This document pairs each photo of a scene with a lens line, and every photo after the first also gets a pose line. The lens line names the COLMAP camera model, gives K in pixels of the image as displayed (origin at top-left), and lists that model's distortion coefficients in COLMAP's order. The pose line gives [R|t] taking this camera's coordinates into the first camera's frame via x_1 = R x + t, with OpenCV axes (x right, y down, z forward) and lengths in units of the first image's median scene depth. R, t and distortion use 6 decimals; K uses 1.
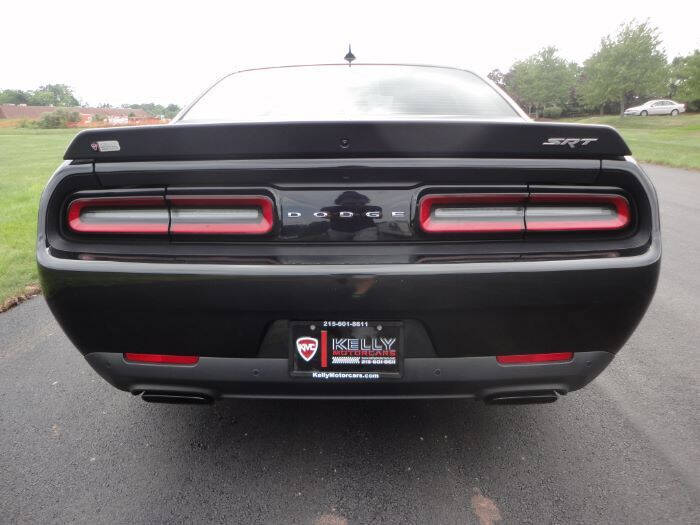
lens RADIAL K [[516.9, 0, 347.9], [0, 516.9, 255.9], [0, 0, 1]] dist [-0.015097, 0.008276]
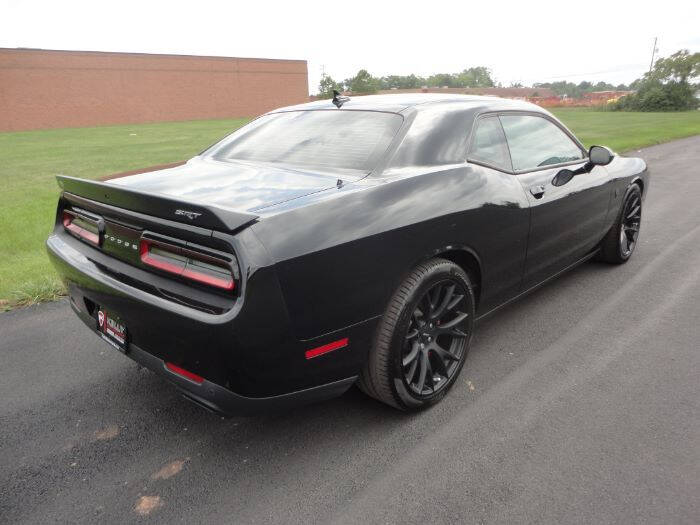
lens RADIAL K [[516.9, 0, 347.2], [0, 516.9, 260.6], [0, 0, 1]] dist [-0.015097, 0.008276]
pose [[0.731228, 0.187501, -0.655858, 1.493942], [-0.154513, 0.982018, 0.108476, -0.291398], [0.664403, 0.022018, 0.747050, 0.296262]]
